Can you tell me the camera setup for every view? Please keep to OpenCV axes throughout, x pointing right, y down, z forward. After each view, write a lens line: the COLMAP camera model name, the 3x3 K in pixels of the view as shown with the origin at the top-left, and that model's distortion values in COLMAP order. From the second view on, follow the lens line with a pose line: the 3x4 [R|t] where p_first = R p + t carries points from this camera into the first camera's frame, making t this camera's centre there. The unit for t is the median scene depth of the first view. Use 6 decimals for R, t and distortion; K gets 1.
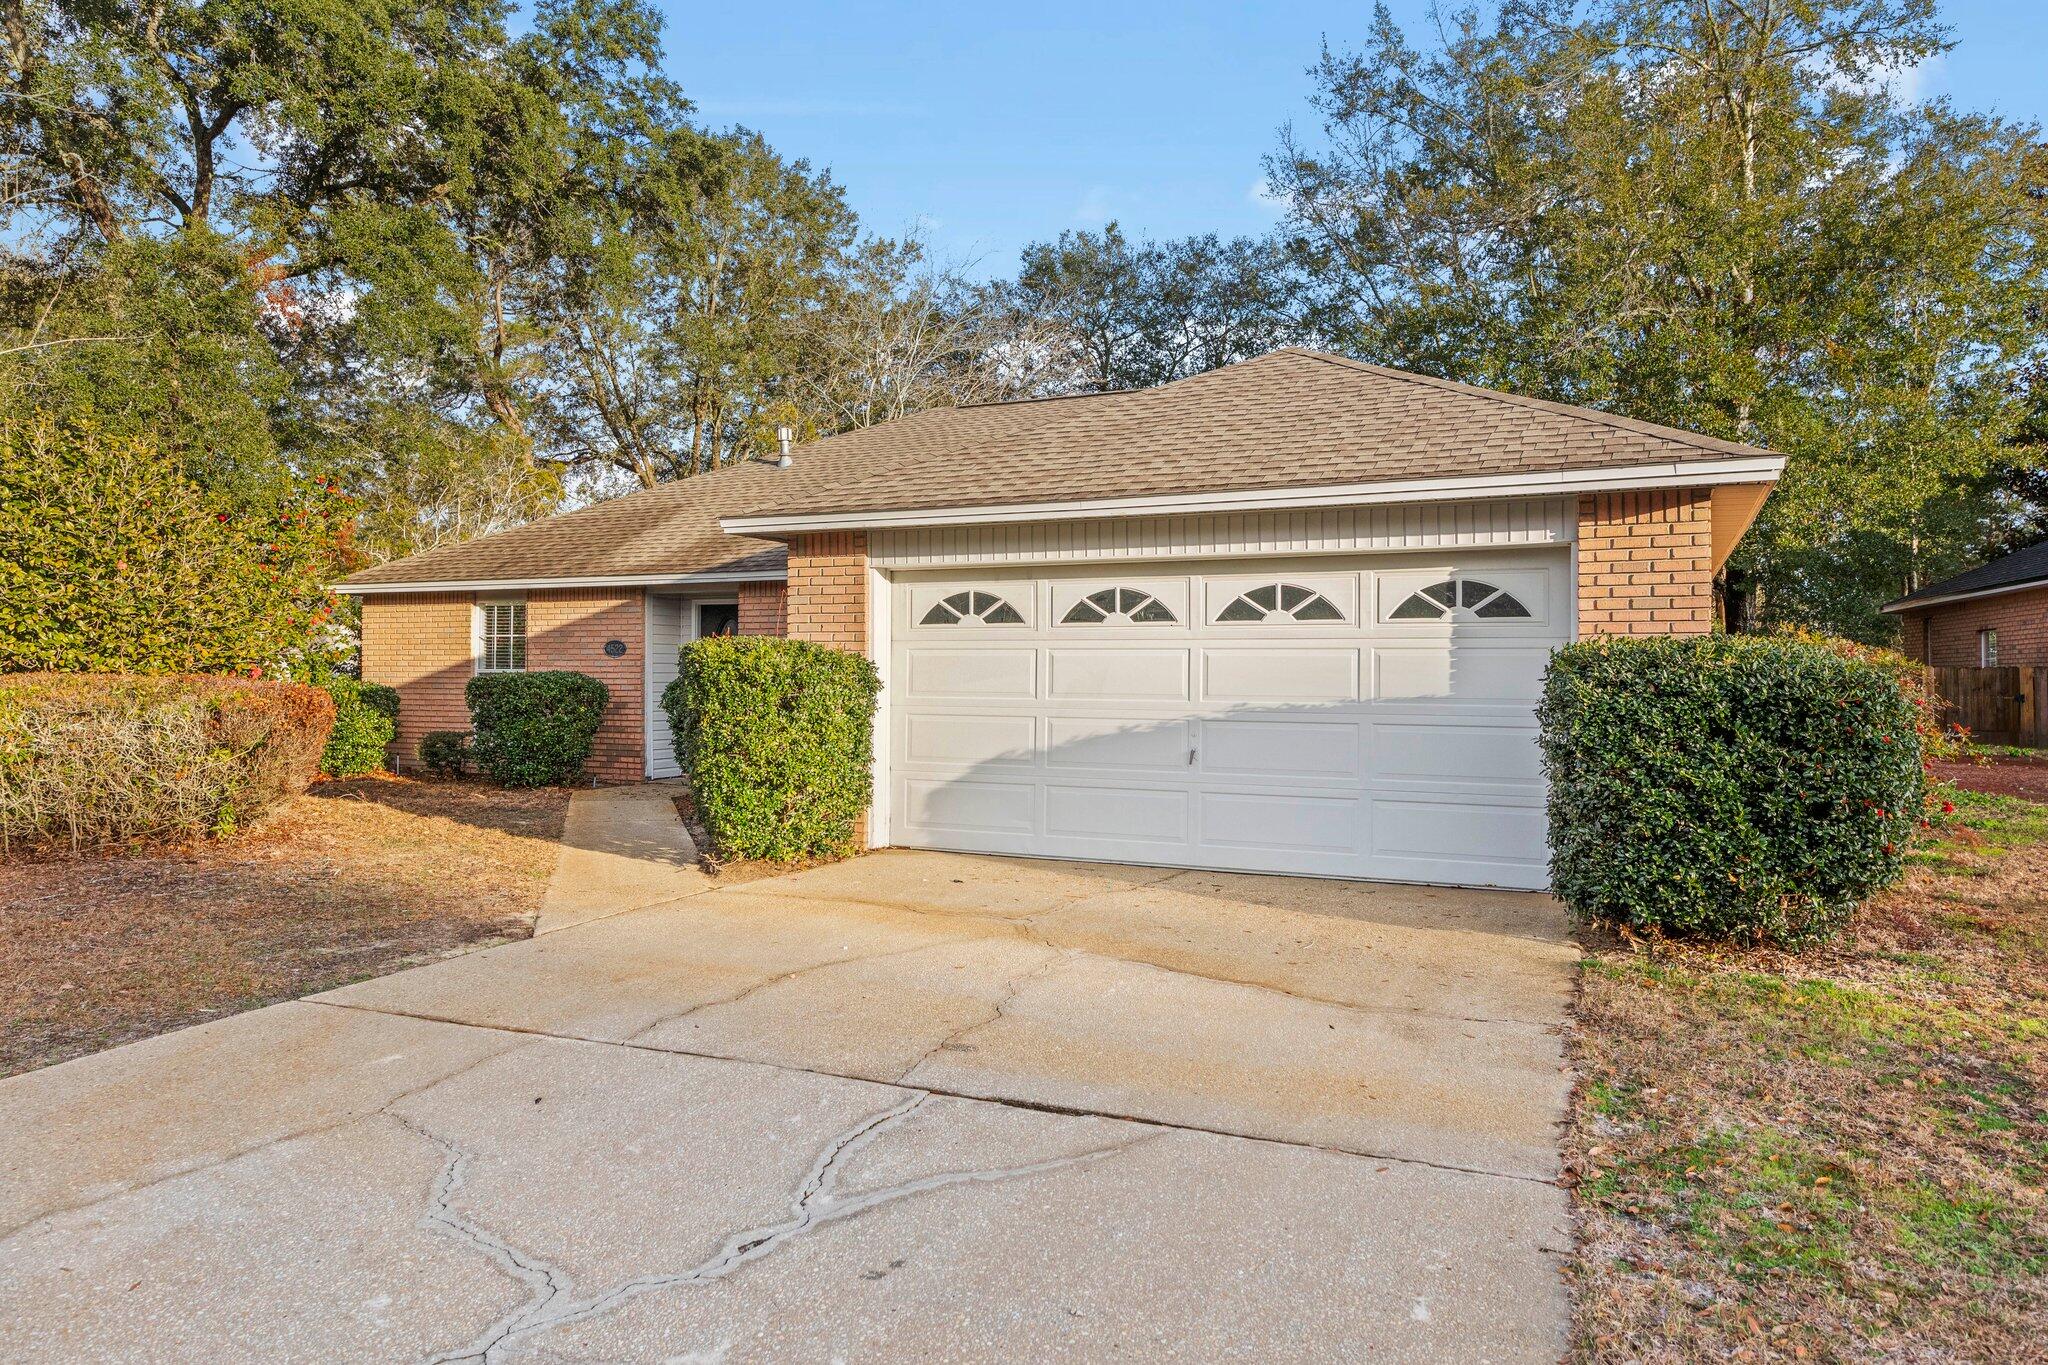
lens RADIAL K [[1412.8, 0, 1095.4], [0, 1412.8, 660.1], [0, 0, 1]] dist [-0.001281, 0.002273]
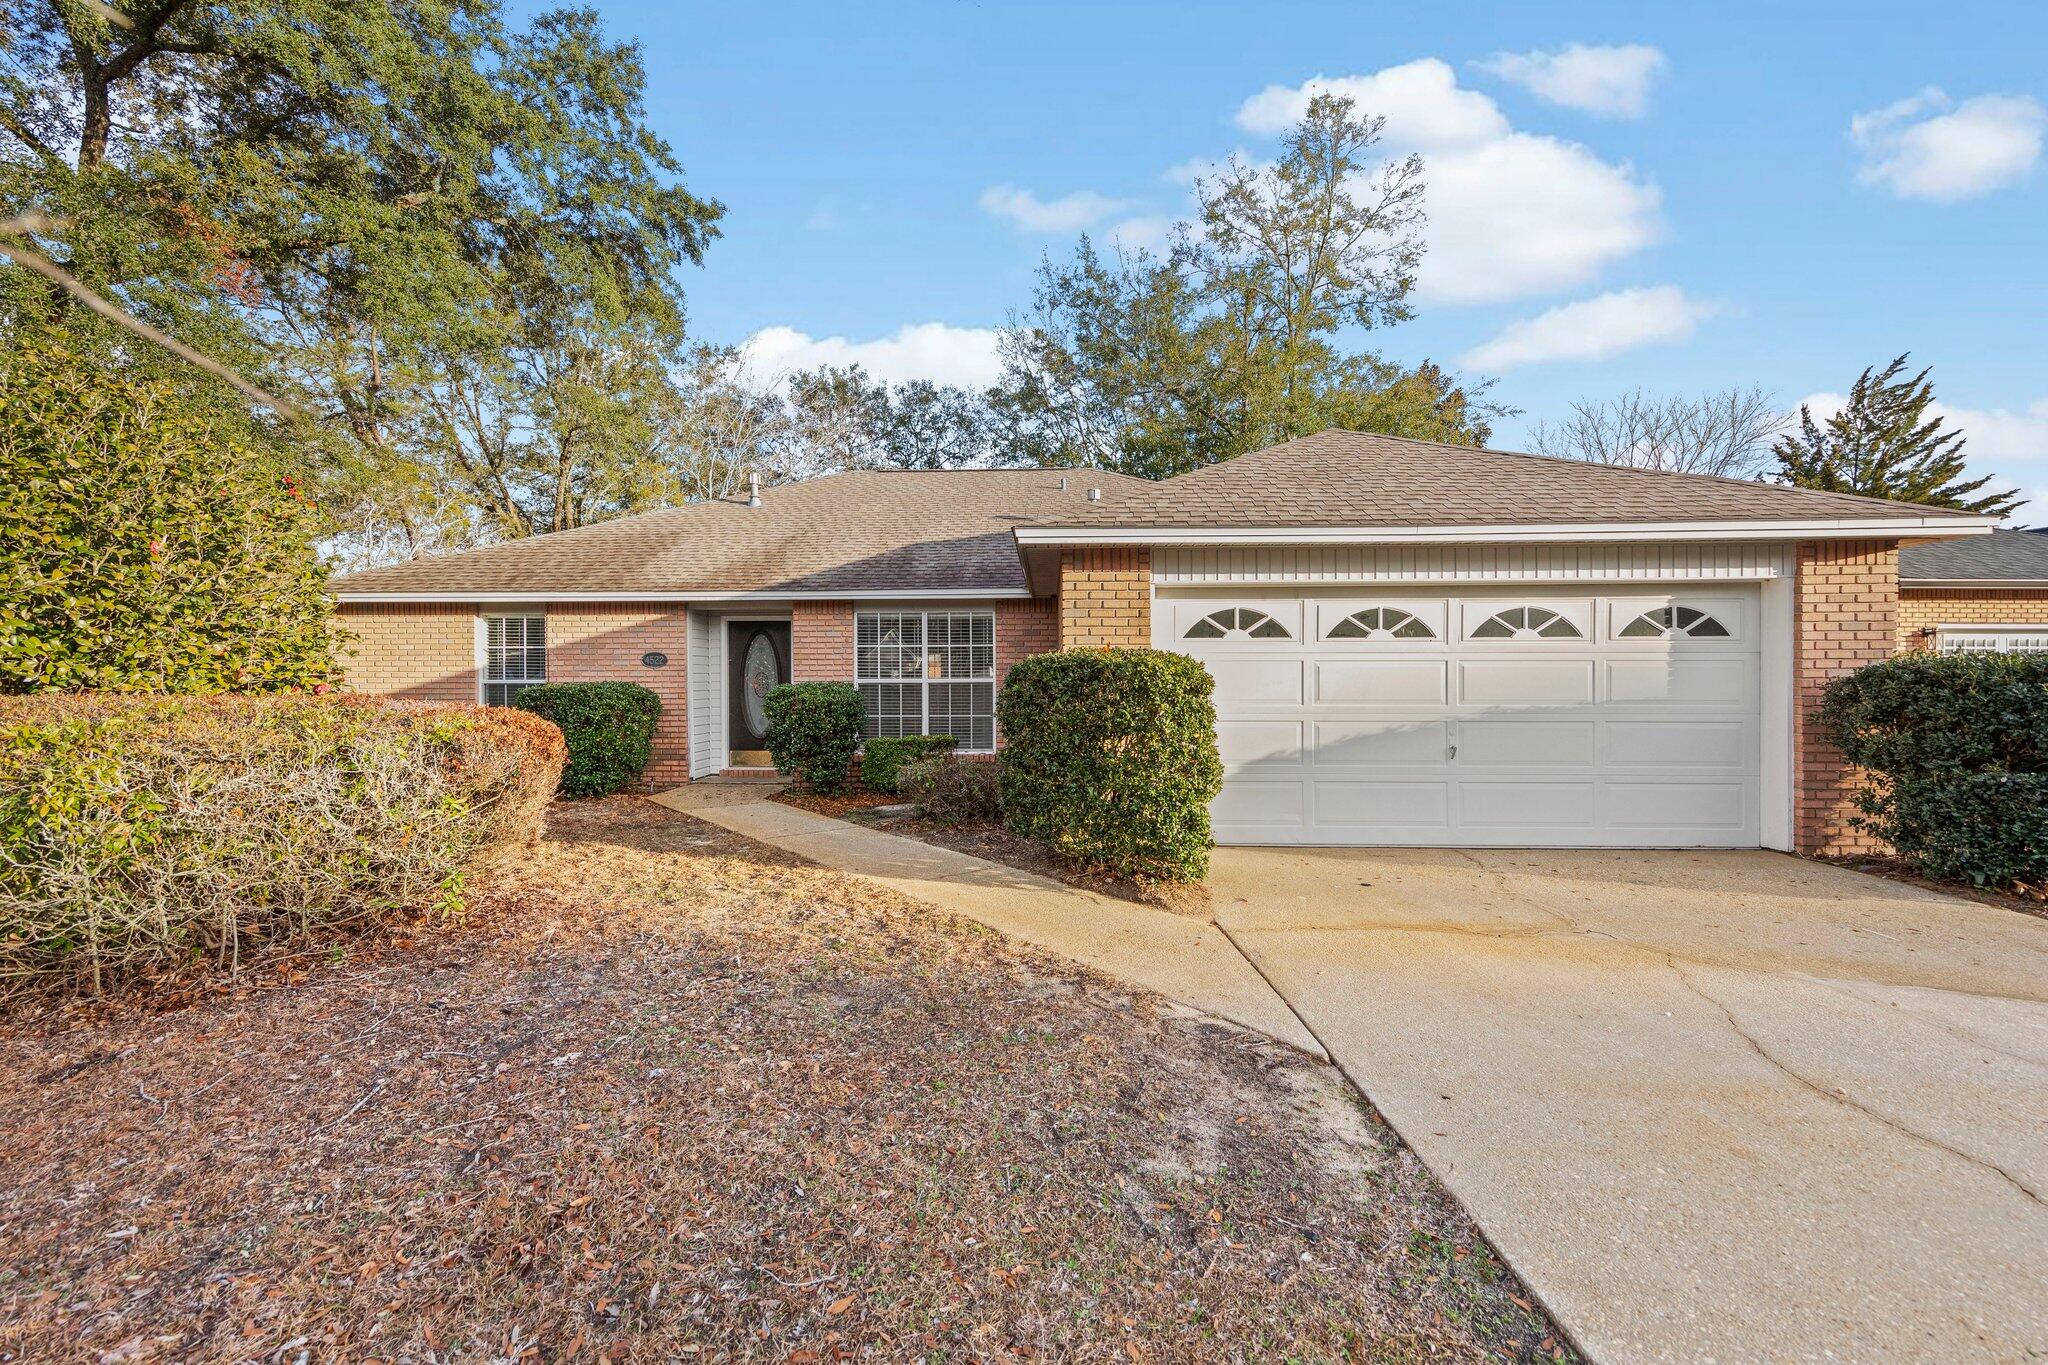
lens RADIAL K [[812.3, 0, 1001.2], [0, 812.3, 689.0], [0, 0, 1]] dist [-0.000160, -0.000097]
pose [[0.921790, -0.013152, 0.387466, -0.516968], [0.002287, 0.999591, 0.028489, -0.004272], [-0.387683, -0.025374, 0.921444, 0.501925]]
